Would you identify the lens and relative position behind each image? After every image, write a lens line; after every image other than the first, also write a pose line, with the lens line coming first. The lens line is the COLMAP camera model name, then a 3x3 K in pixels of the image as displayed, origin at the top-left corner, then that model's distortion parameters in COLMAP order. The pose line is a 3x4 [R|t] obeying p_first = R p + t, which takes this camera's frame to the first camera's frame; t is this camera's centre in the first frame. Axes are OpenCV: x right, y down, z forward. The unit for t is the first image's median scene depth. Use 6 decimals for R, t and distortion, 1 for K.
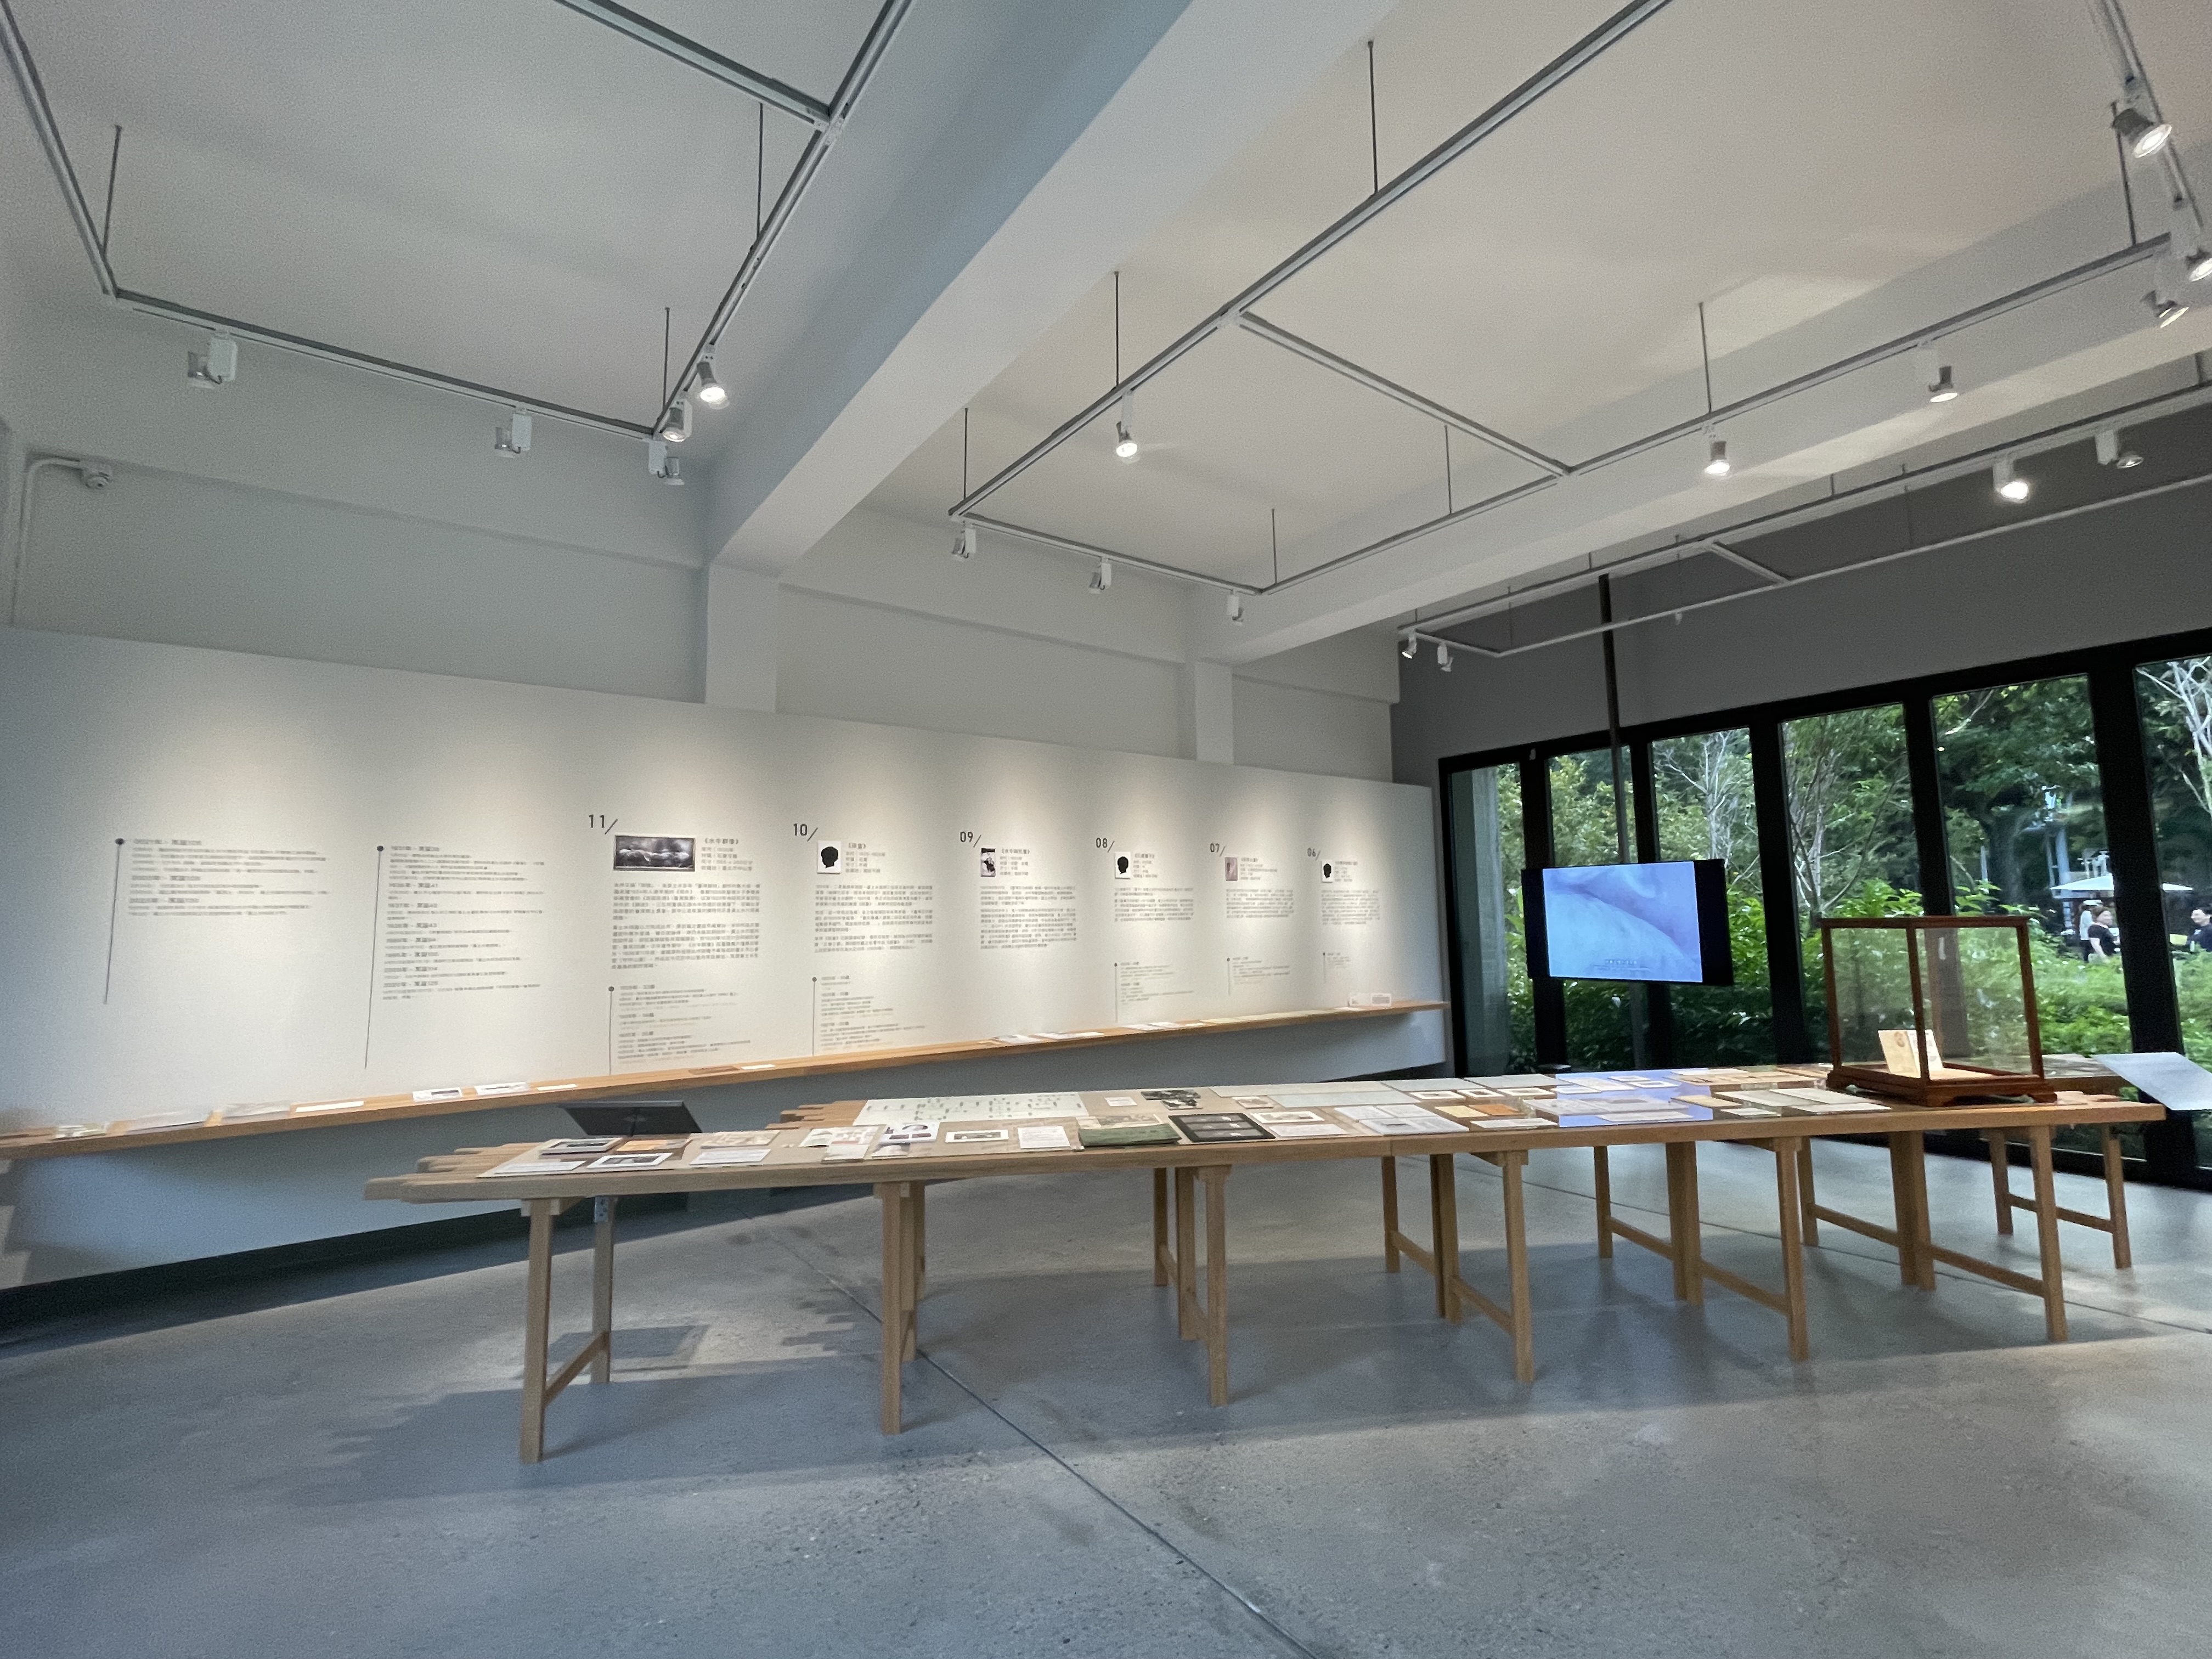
lens RADIAL K [[982.1, 0, 1100.1], [0, 982.1, 829.3], [0, 0, 1]] dist [-0.002295, -0.000722]
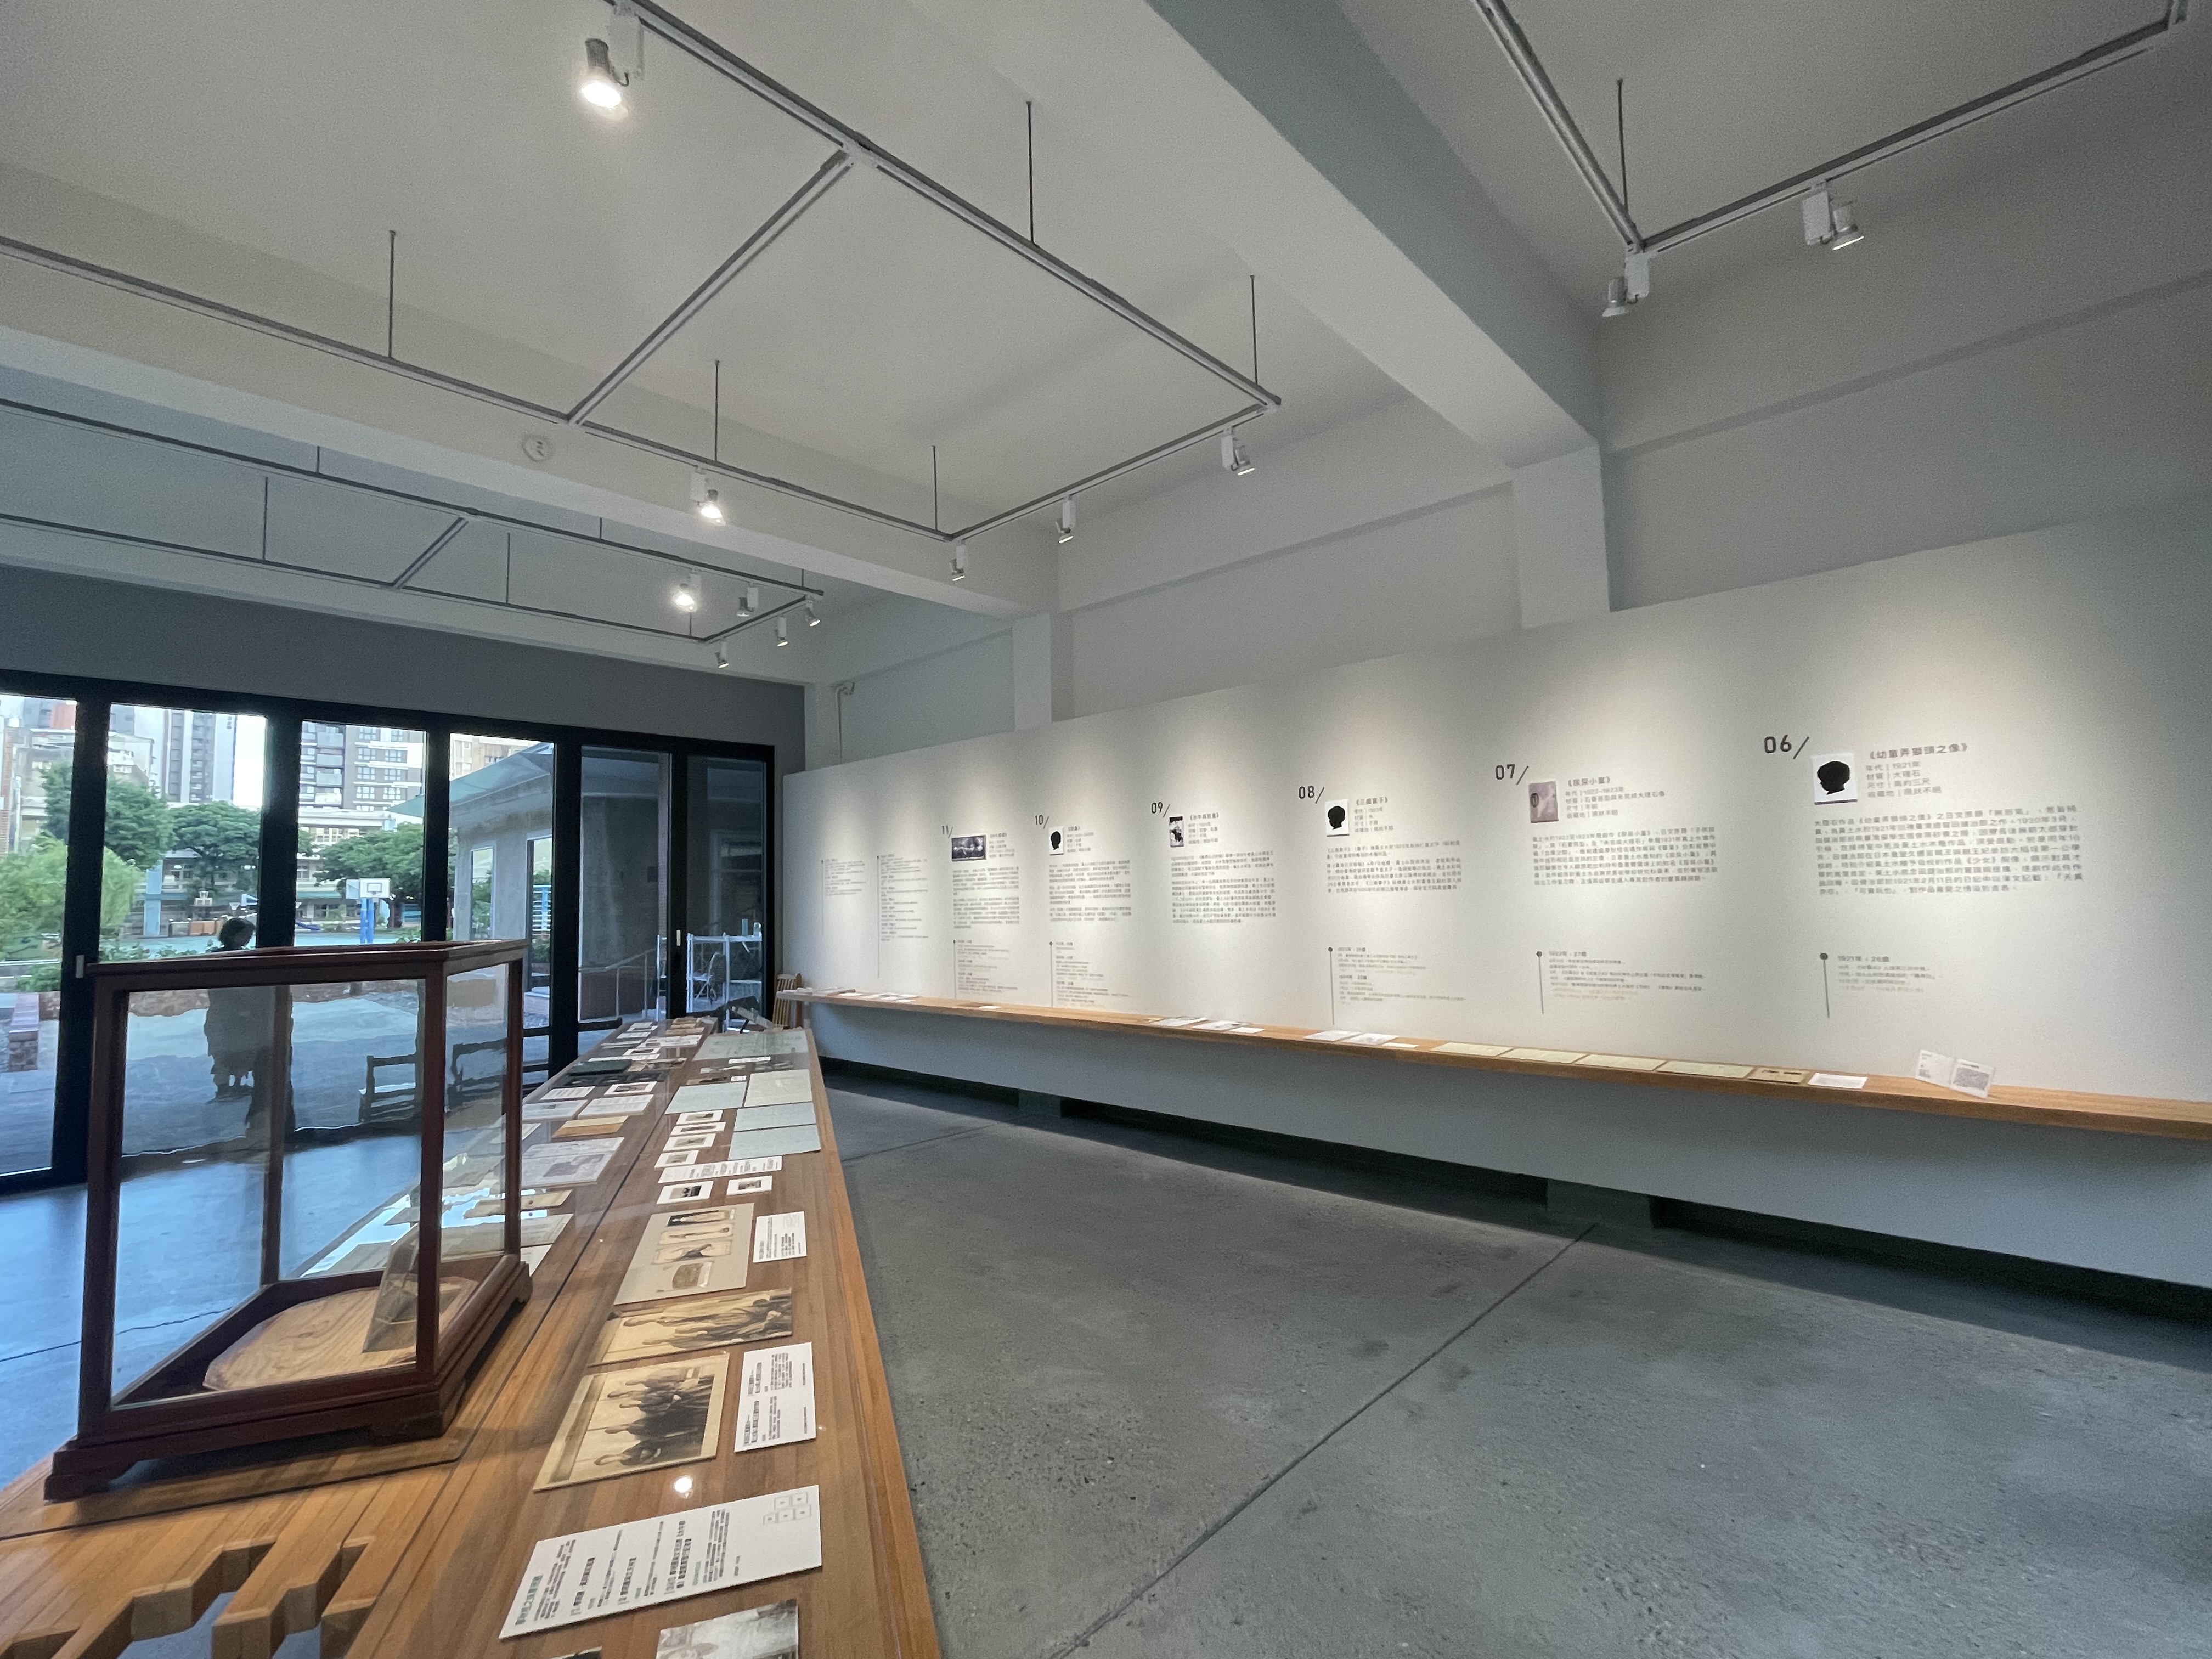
lens RADIAL K [[982.1, 0, 1098.8], [0, 982.1, 820.2], [0, 0, 1]] dist [-0.002295, -0.000722]
pose [[0.190173, -0.060239, -0.979901, 0.876433], [0.120430, 0.992009, -0.037611, 0.053981], [0.974336, -0.110857, 0.195908, 0.815194]]
